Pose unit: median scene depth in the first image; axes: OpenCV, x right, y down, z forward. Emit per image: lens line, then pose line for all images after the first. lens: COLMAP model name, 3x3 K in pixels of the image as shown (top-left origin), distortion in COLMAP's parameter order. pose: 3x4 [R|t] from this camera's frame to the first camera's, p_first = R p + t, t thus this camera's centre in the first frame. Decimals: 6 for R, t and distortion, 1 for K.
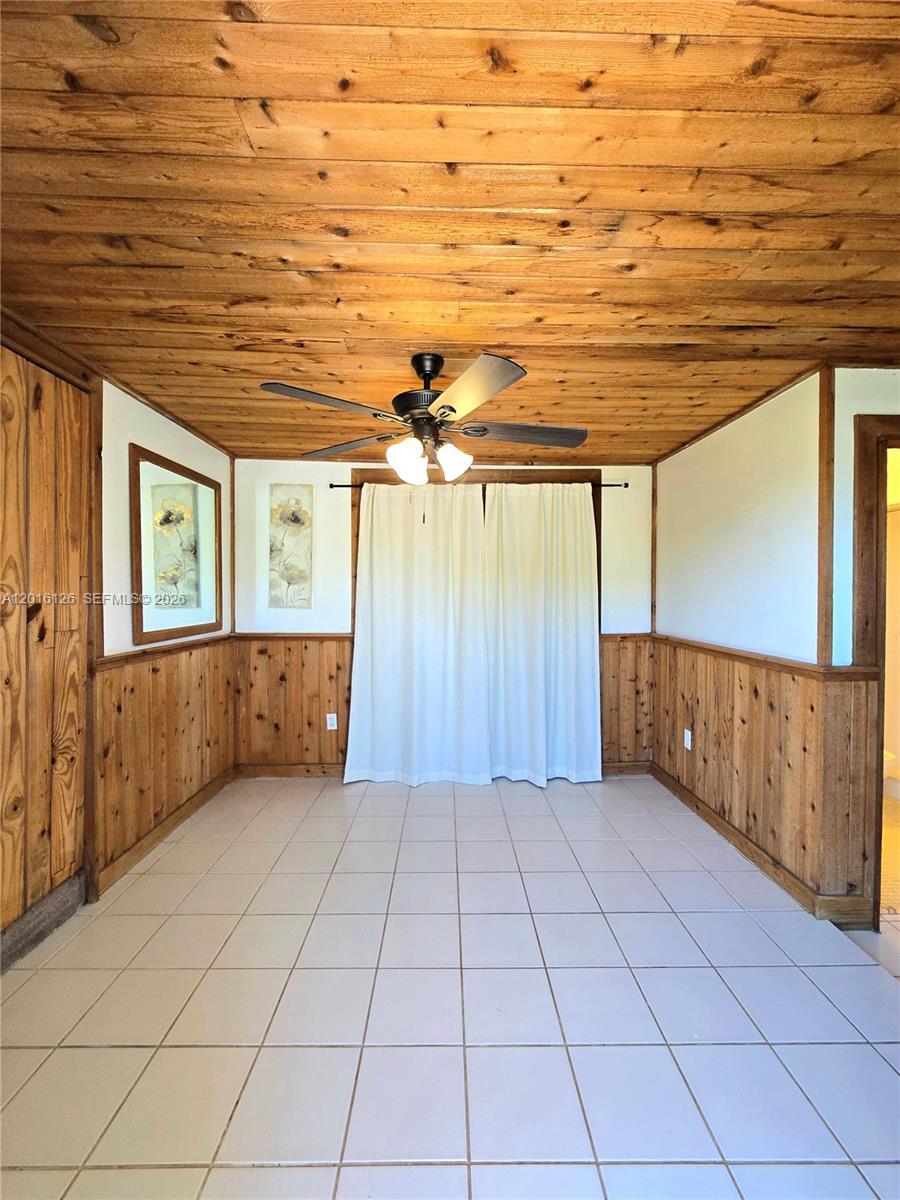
lens RADIAL K [[491.9, 0, 448.9], [0, 491.9, 599.3], [0, 0, 1]] dist [-0.002854, -0.000293]
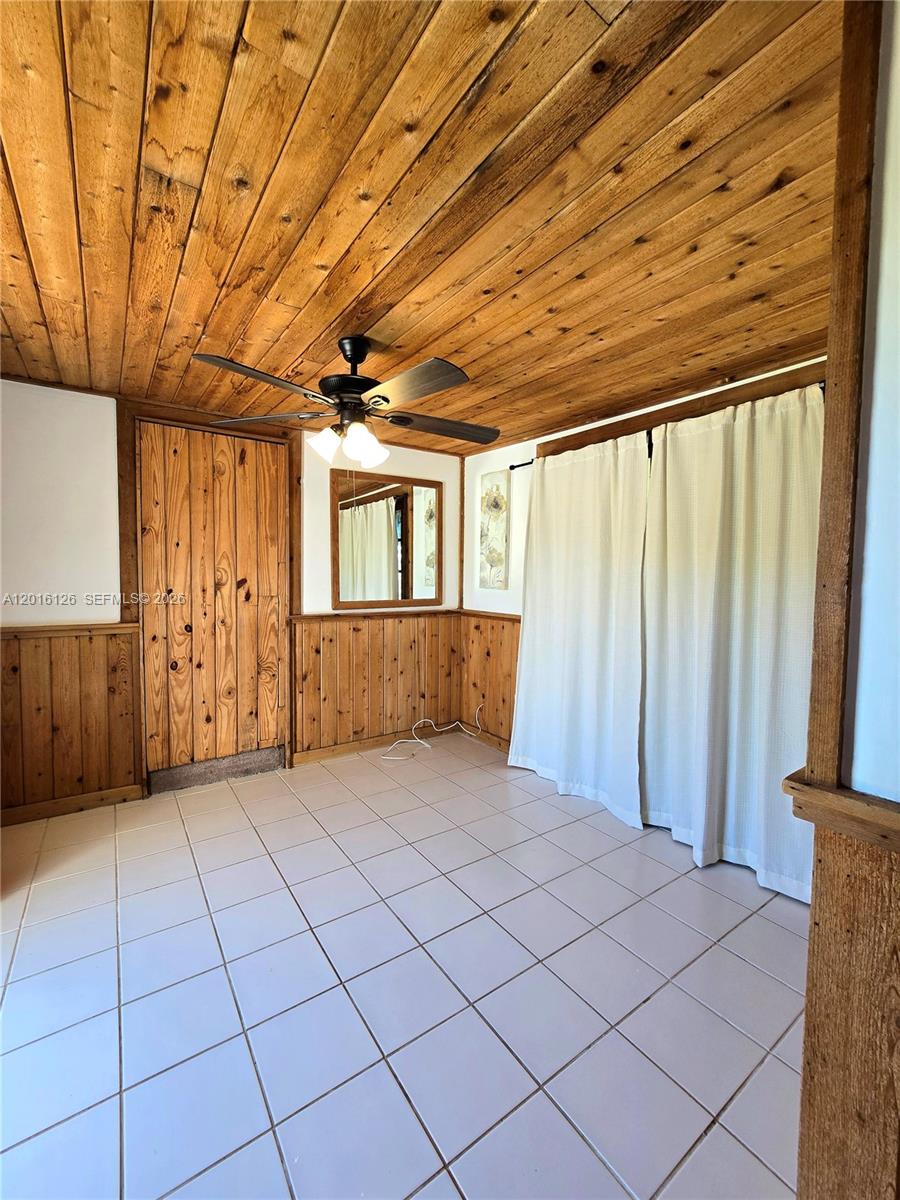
lens RADIAL K [[491.9, 0, 448.9], [0, 491.9, 599.3], [0, 0, 1]] dist [-0.002854, -0.000293]
pose [[0.566064, 0.047313, -0.823003, 0.865026], [-0.020158, 0.998848, 0.043558, -0.008019], [0.824115, -0.008066, 0.566365, 0.544649]]
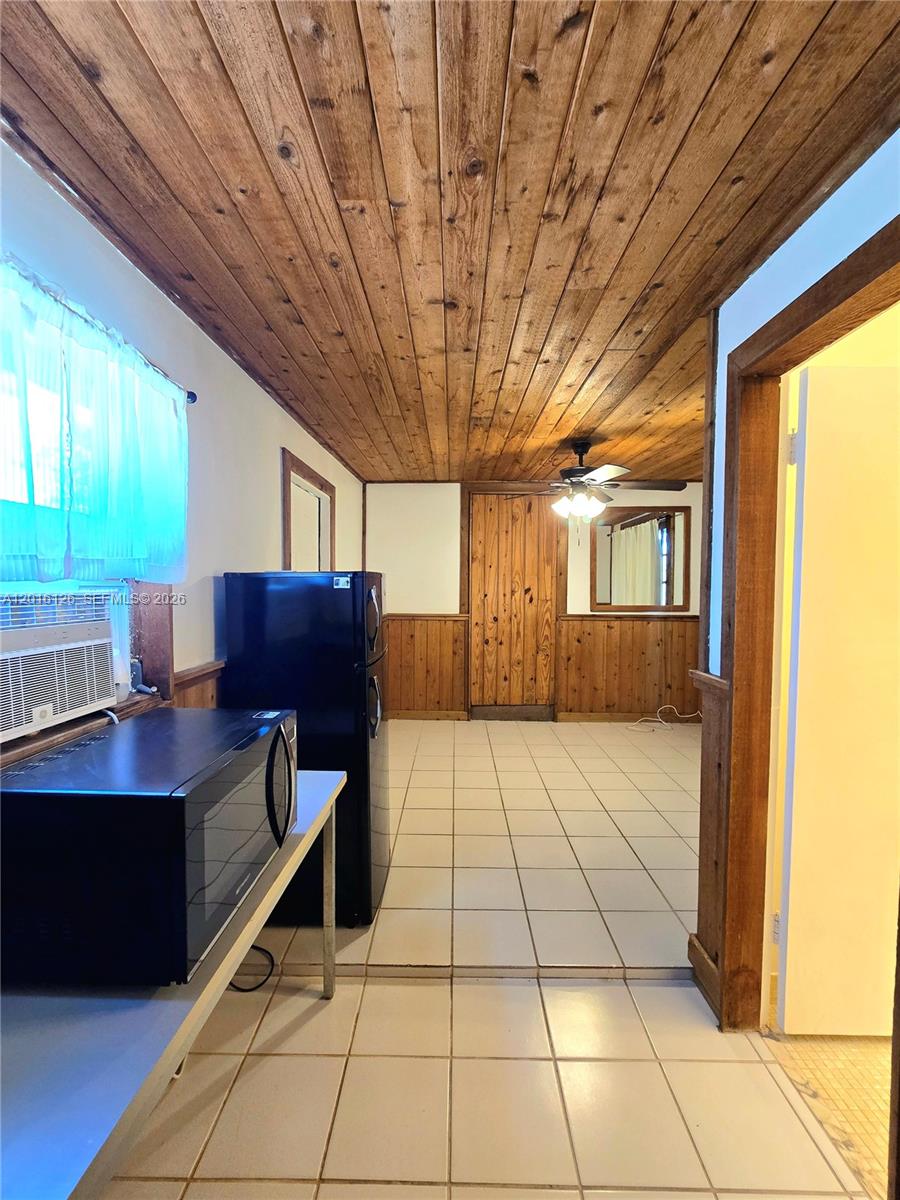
lens RADIAL K [[491.9, 0, 448.9], [0, 491.9, 599.3], [0, 0, 1]] dist [-0.002854, -0.000293]
pose [[-0.014376, 0.031595, -0.999397, 1.536105], [-0.018250, 0.999326, 0.031855, -0.006043], [0.999730, 0.018697, -0.013790, 0.544536]]
